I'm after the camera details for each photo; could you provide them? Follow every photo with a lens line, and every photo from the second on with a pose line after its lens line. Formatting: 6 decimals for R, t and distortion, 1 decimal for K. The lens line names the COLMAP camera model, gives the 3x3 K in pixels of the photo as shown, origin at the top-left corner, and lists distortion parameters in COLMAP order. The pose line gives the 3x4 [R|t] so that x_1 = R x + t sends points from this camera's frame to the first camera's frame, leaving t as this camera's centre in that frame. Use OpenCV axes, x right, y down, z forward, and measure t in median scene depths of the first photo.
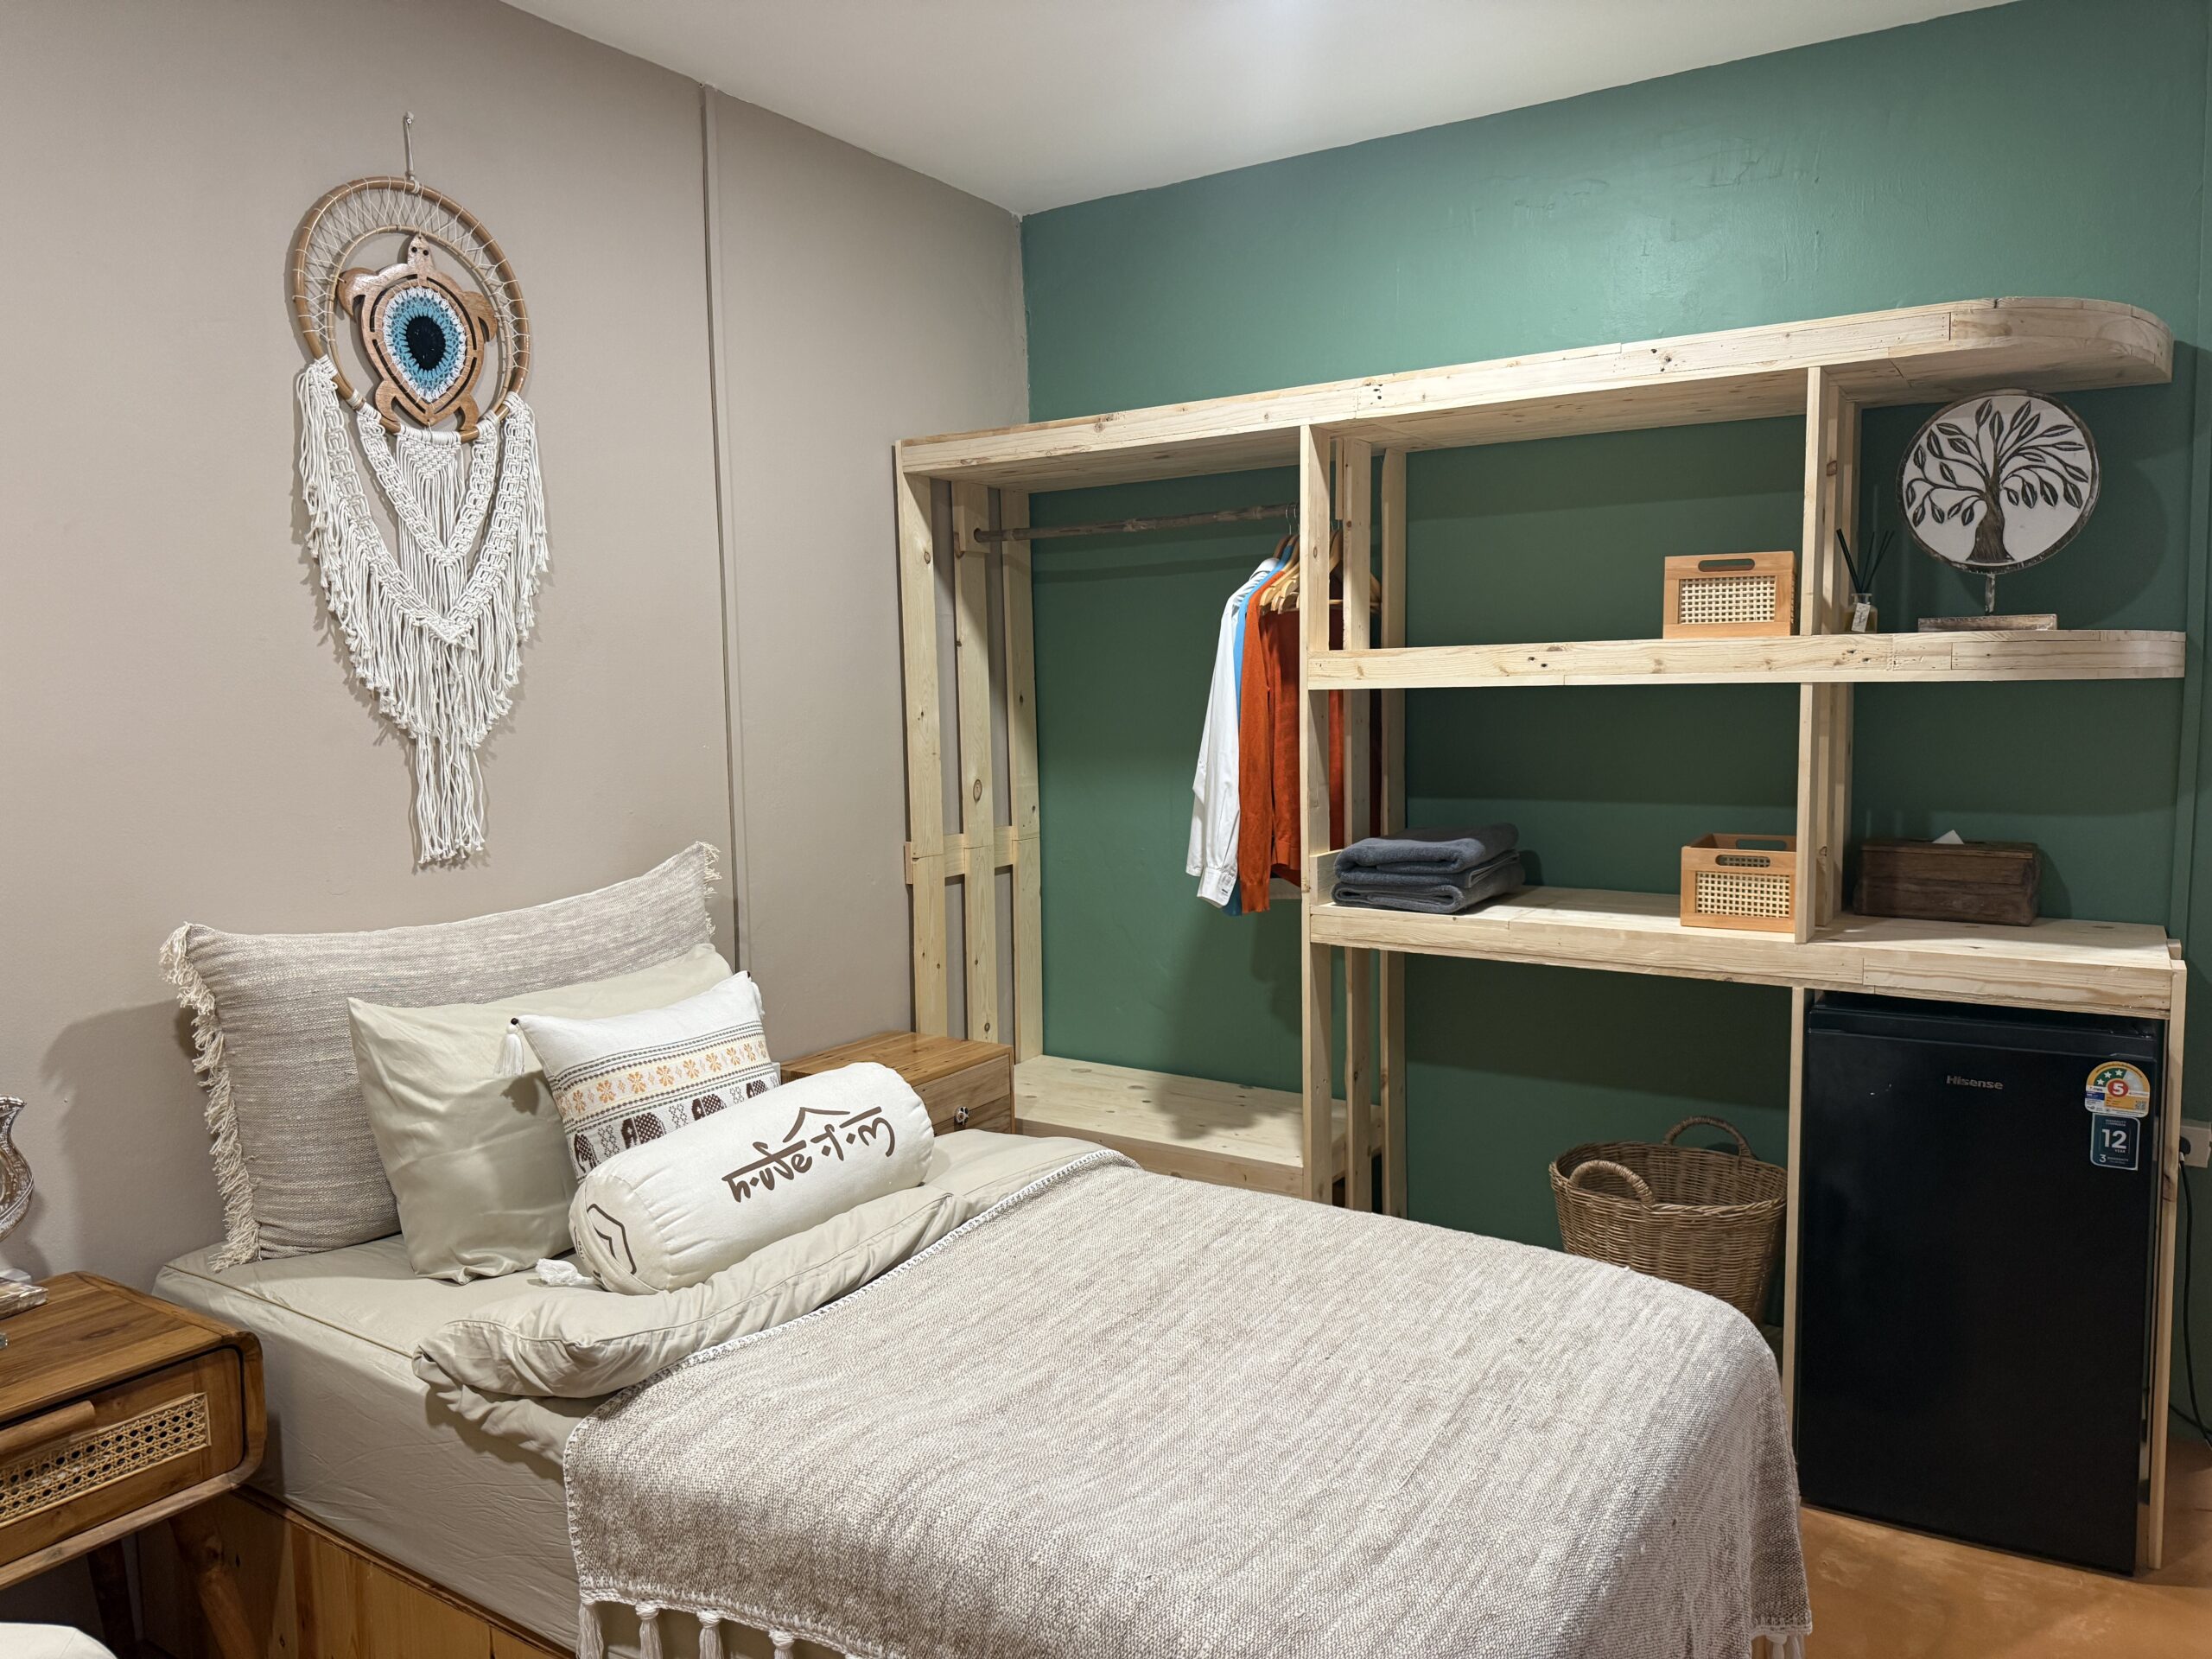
lens RADIAL K [[1541.6, 0, 1106.6], [0, 1541.6, 825.6], [0, 0, 1]] dist [0.047150, -0.077626]
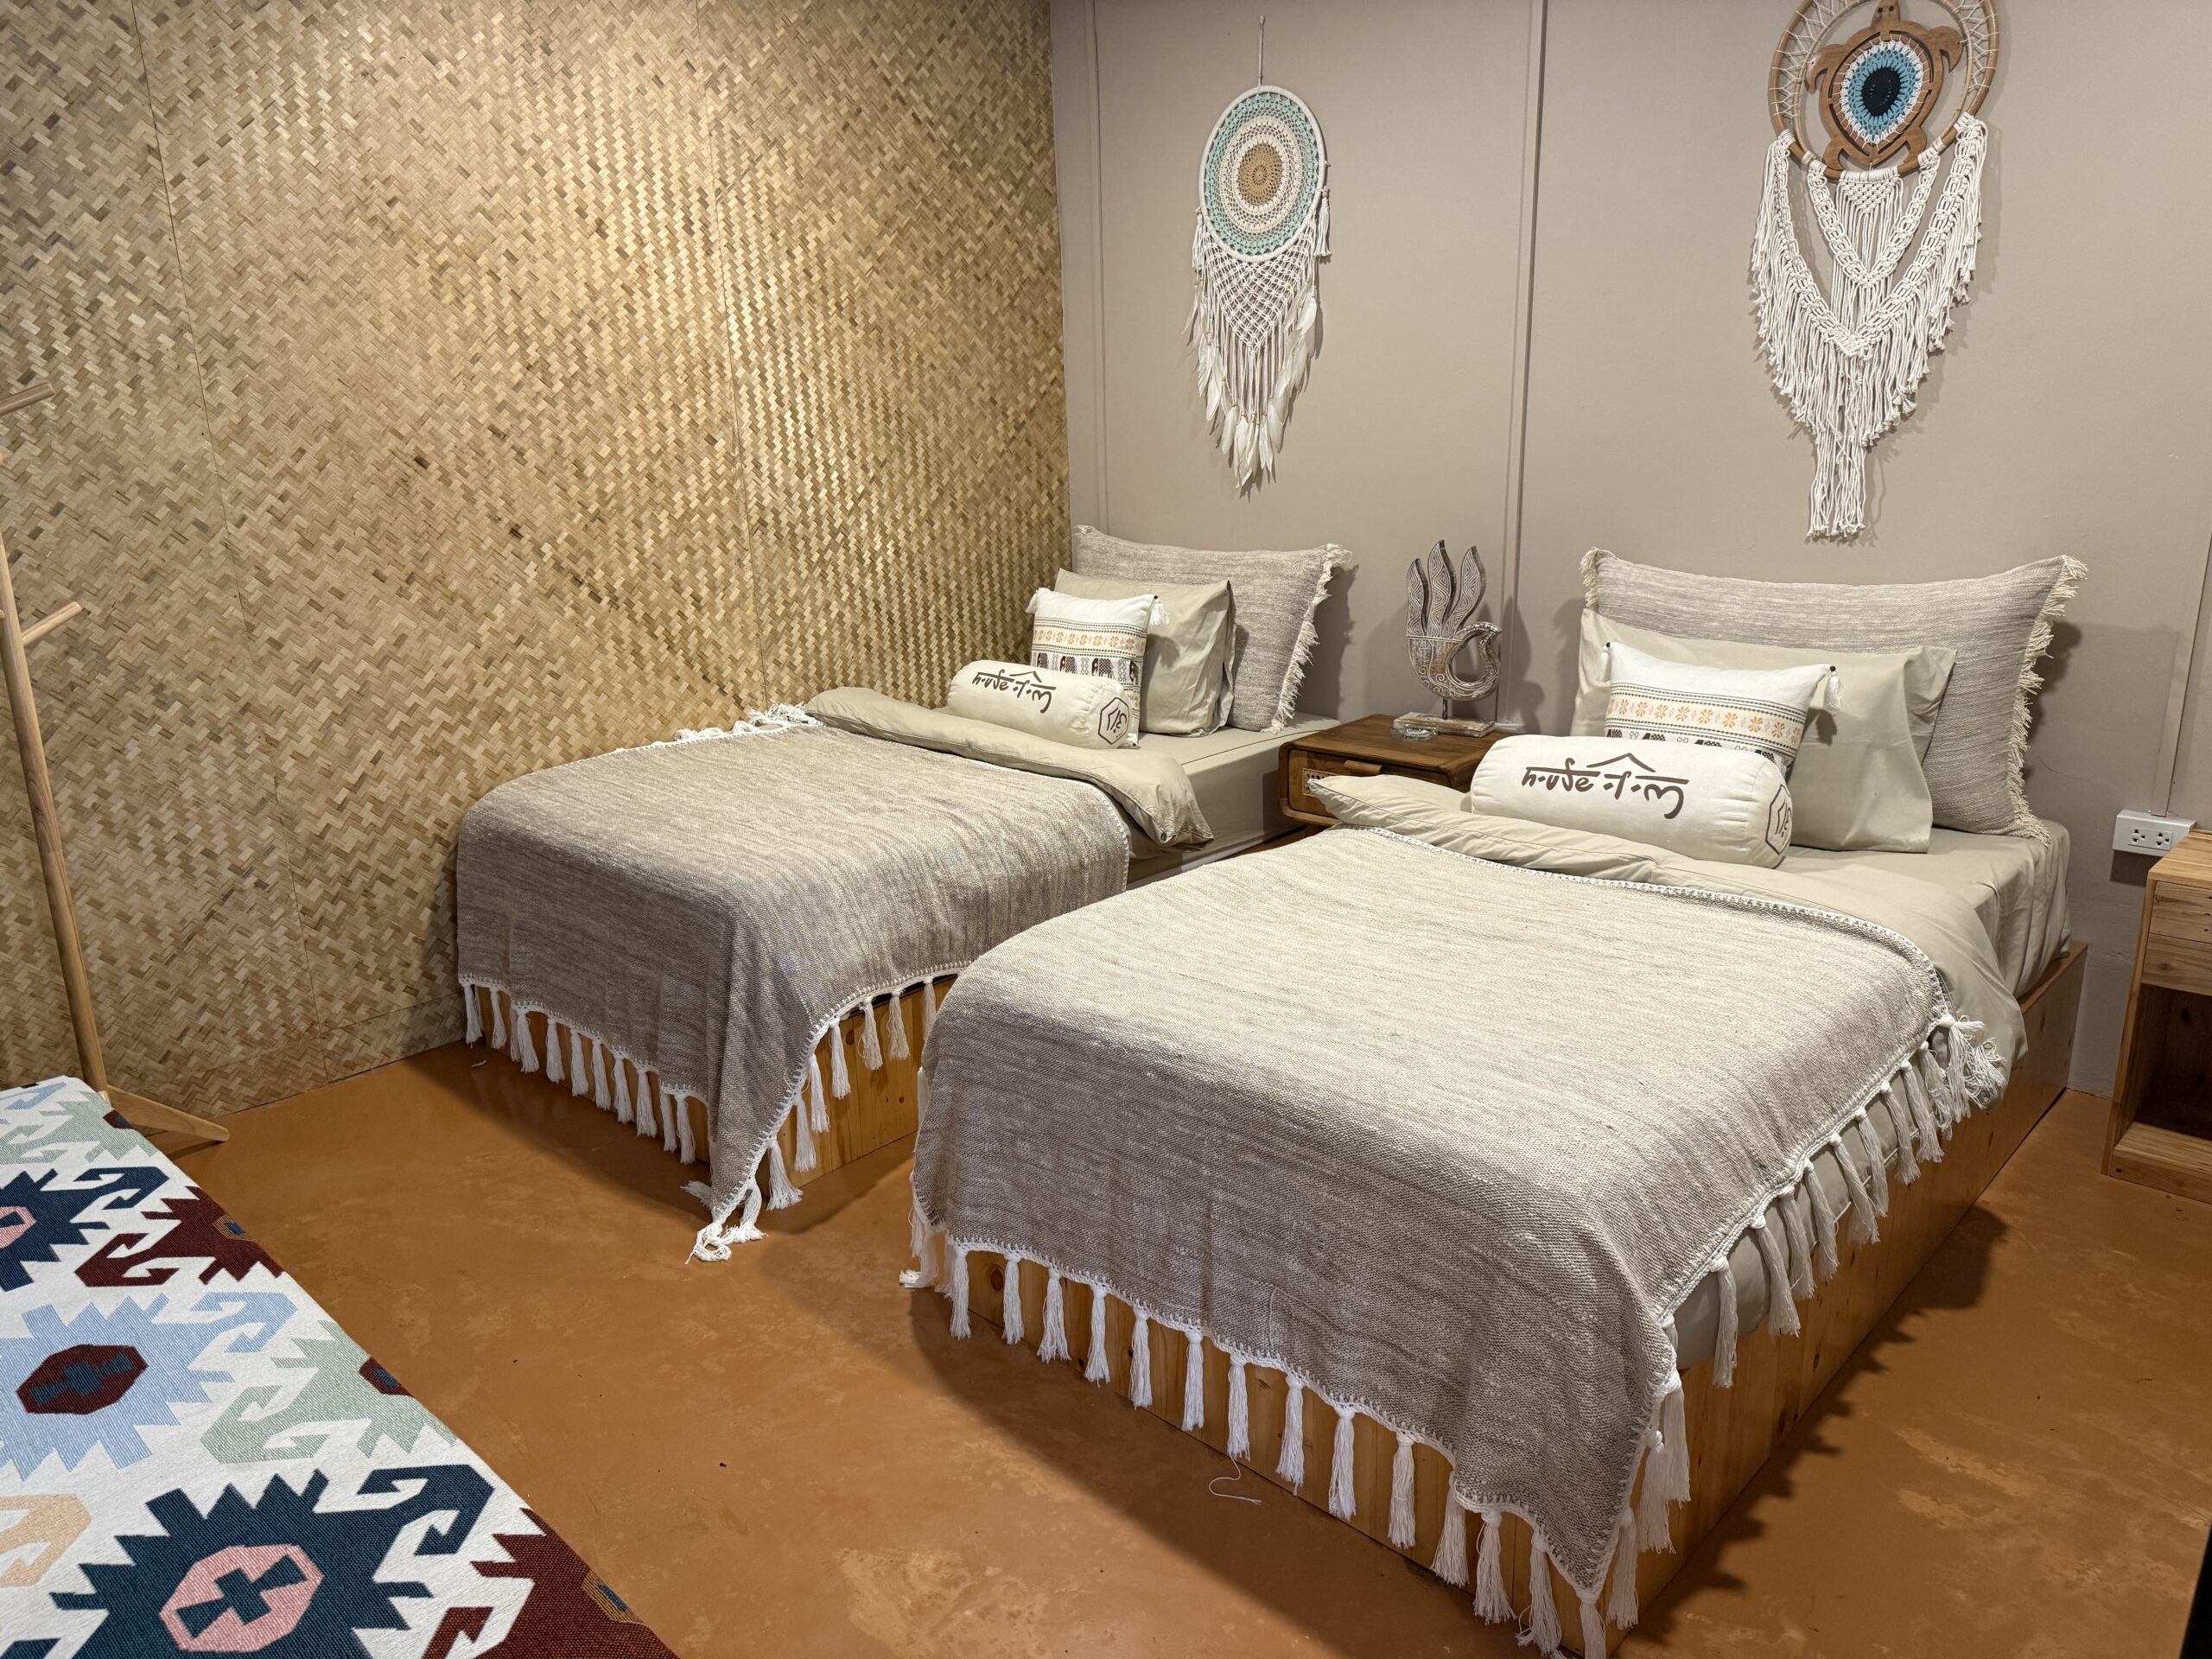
lens RADIAL K [[1541.6, 0, 1091.7], [0, 1541.6, 822.7], [0, 0, 1]] dist [0.047150, -0.077626]
pose [[-0.180425, 0.292483, -0.939096, 1.088739], [-0.054147, 0.950363, 0.306396, -0.129510], [0.982097, 0.106131, -0.155632, 0.761377]]
